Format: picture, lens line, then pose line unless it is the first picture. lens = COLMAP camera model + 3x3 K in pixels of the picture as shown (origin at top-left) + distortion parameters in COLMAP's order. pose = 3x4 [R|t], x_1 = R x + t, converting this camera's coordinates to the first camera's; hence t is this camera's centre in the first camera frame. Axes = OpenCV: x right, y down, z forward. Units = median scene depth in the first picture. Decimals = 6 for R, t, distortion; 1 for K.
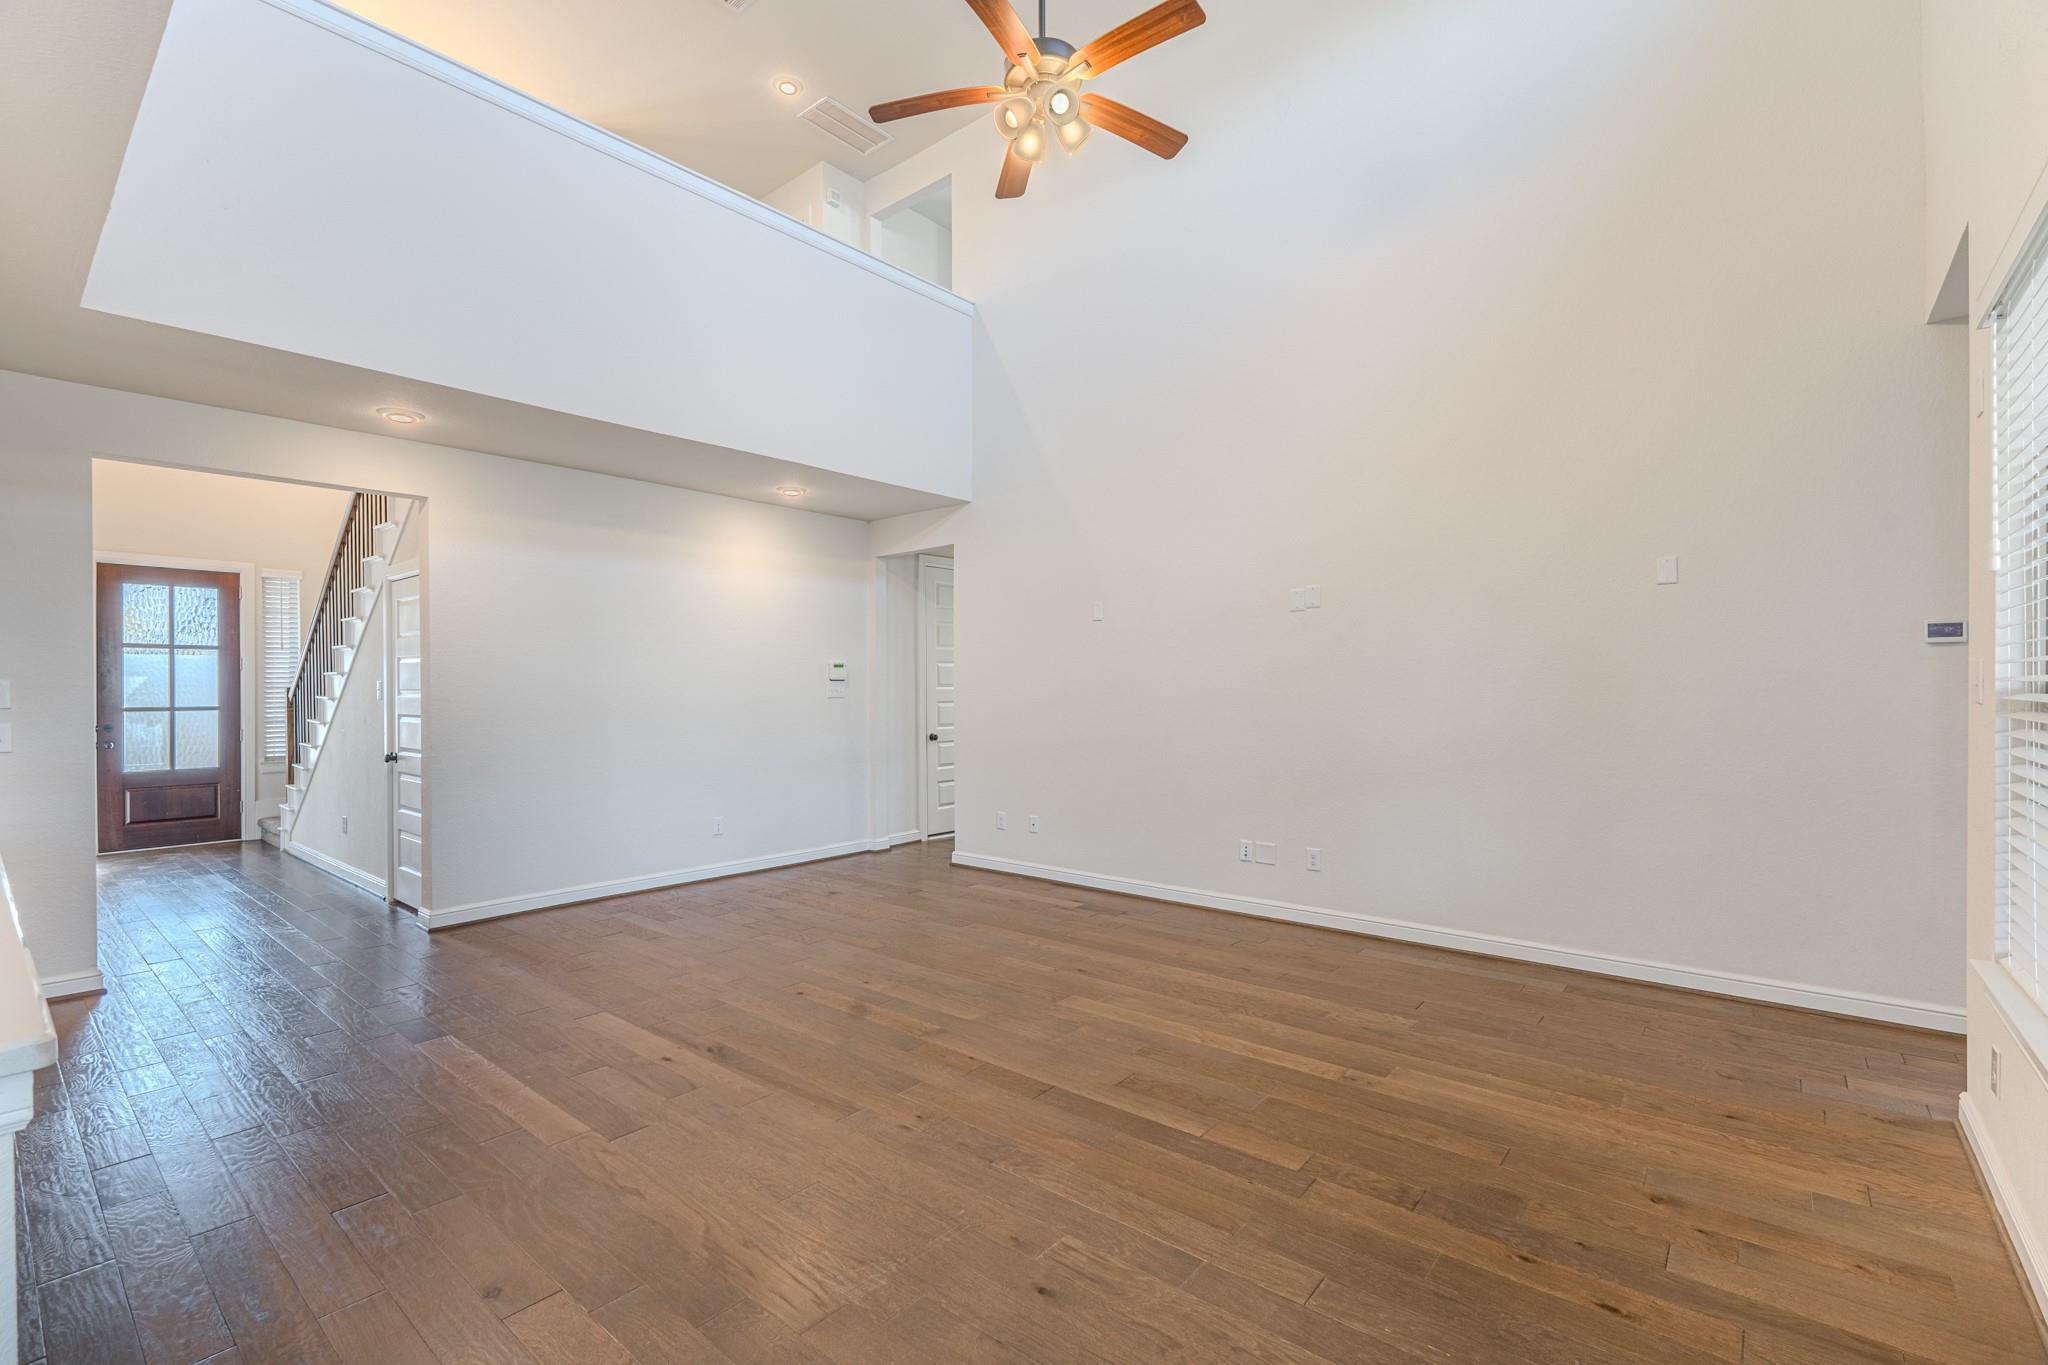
lens RADIAL K [[901.8, 0, 1012.7], [0, 901.8, 693.1], [0, 0, 1]] dist [-0.005929, 0.003216]
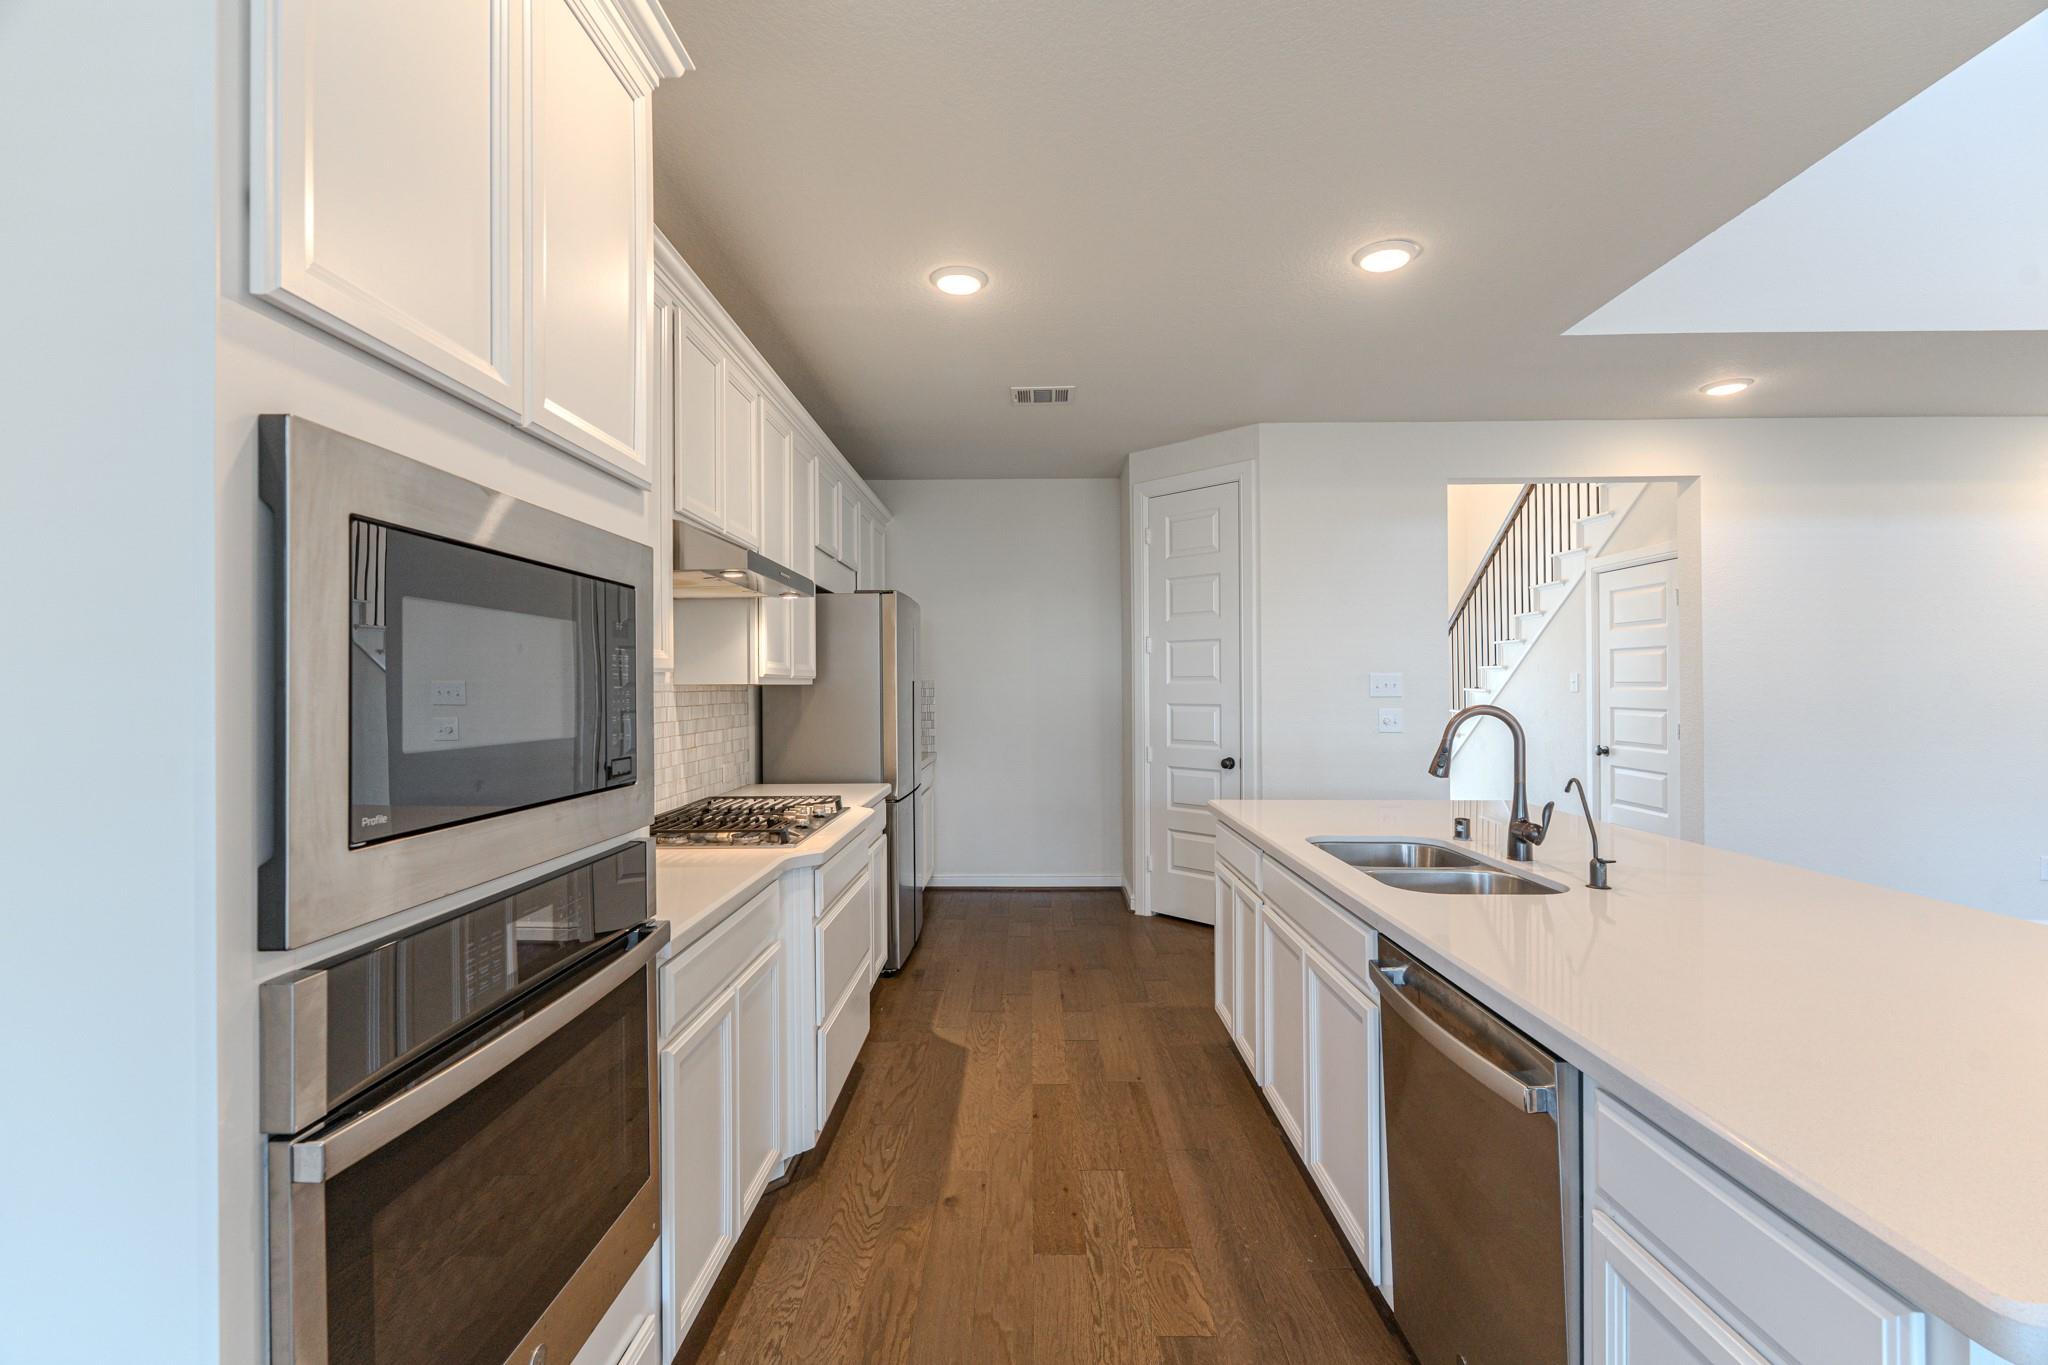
lens RADIAL K [[901.8, 0, 1022.9], [0, 901.8, 678.7], [0, 0, 1]] dist [-0.005929, 0.003216]
pose [[0.648930, -0.003568, -0.760840, -0.352006], [-0.002524, 0.999973, -0.006842, 0.000440], [0.760844, 0.006360, 0.648904, -0.123056]]
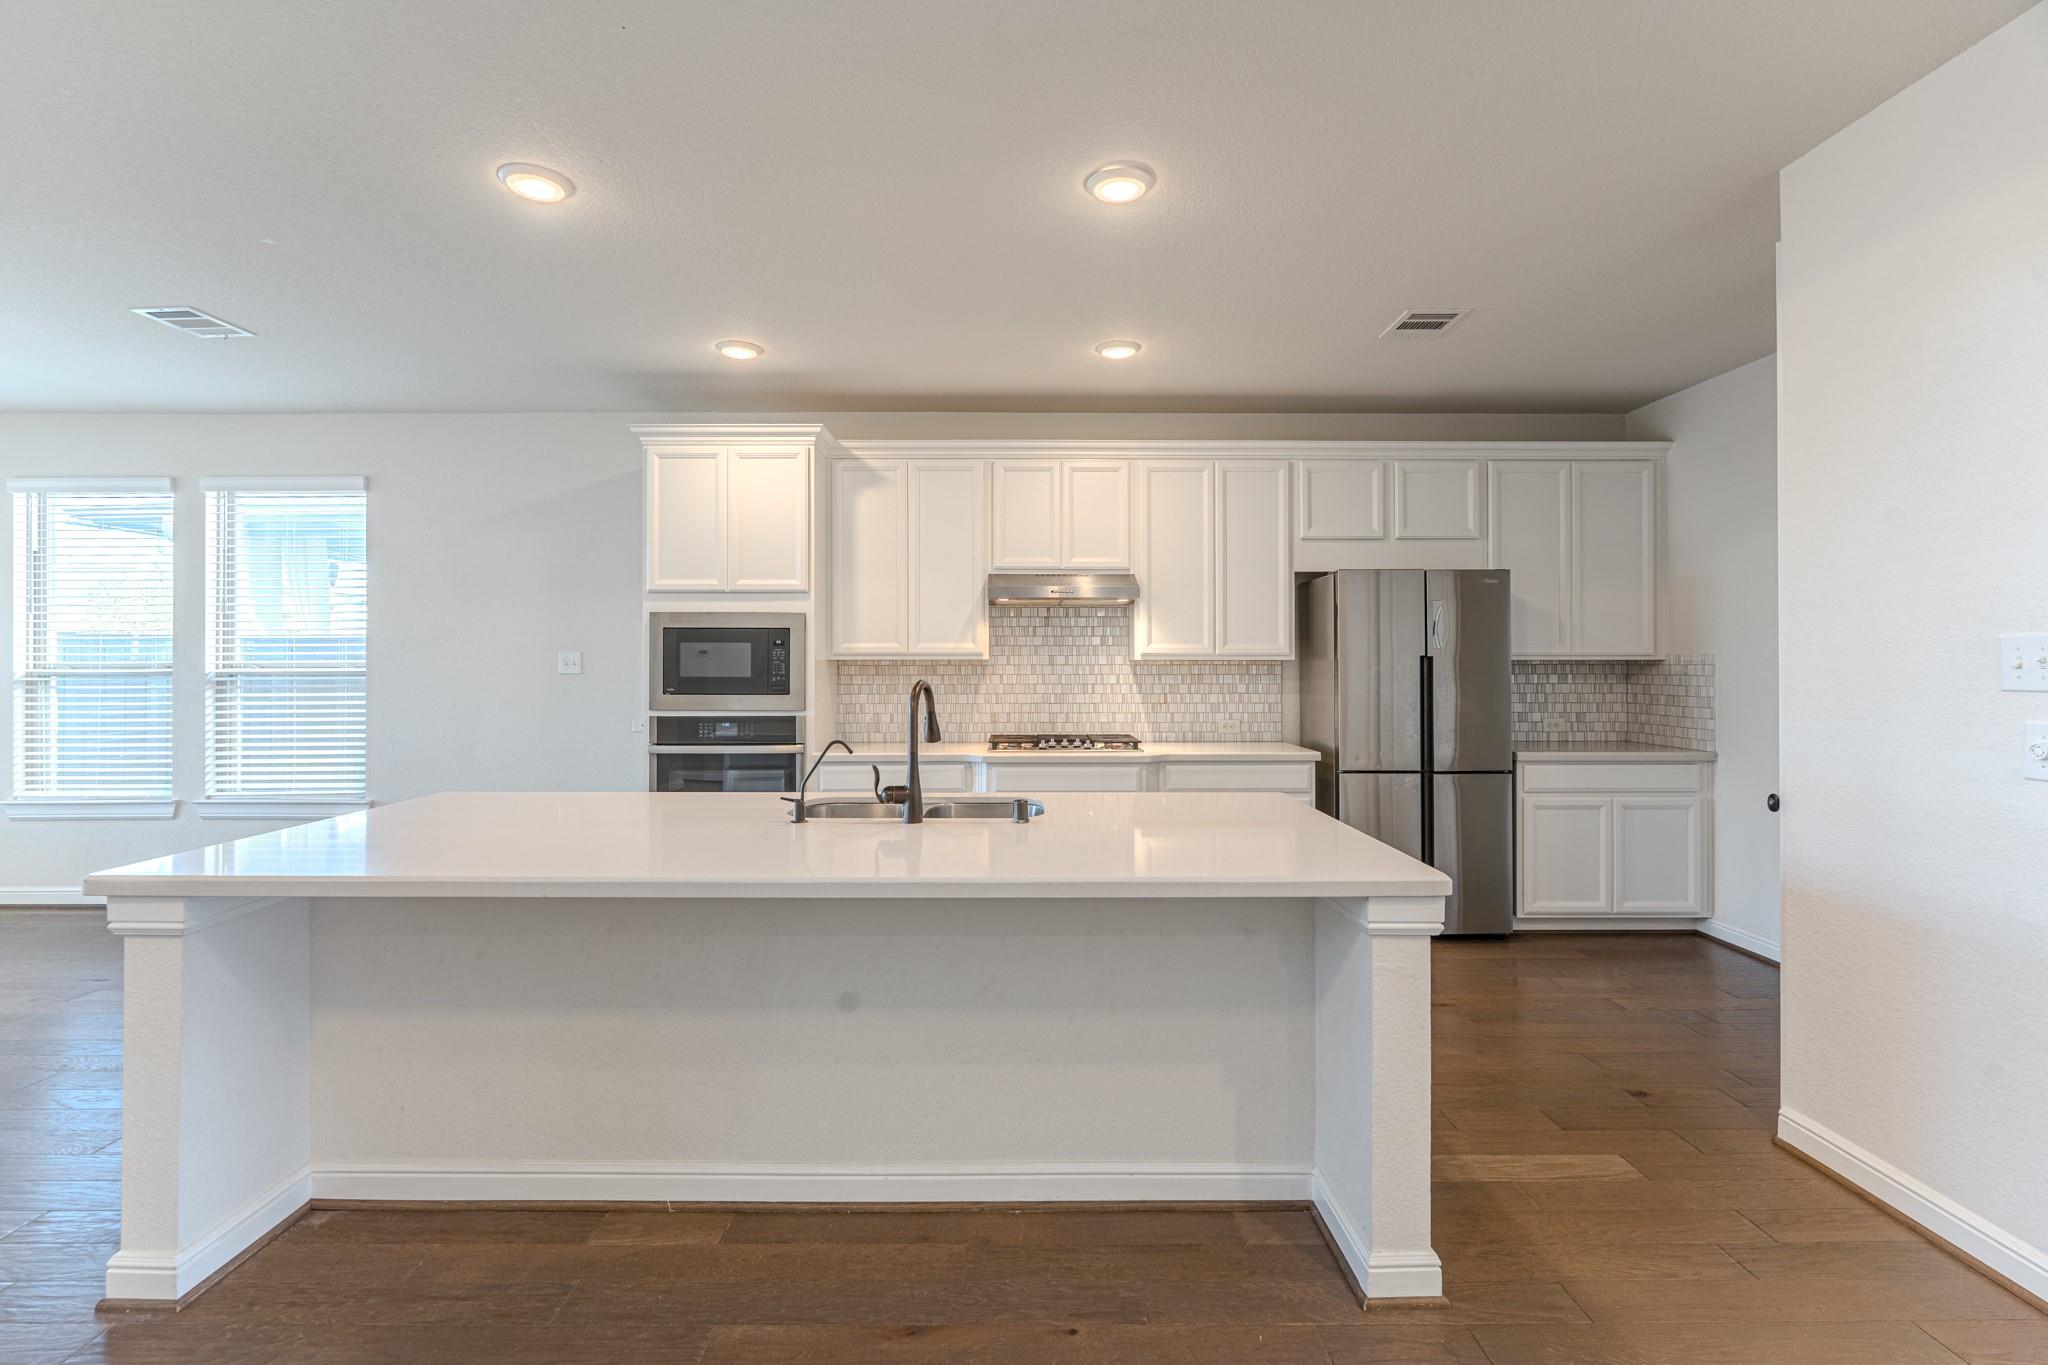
lens RADIAL K [[901.8, 0, 1021.9], [0, 901.8, 669.3], [0, 0, 1]] dist [-0.005929, 0.003216]
pose [[-0.760883, 0.007118, -0.648850, -0.271476], [0.000480, 0.999946, 0.010408, 0.000182], [0.648889, 0.007608, -0.760845, 0.677997]]
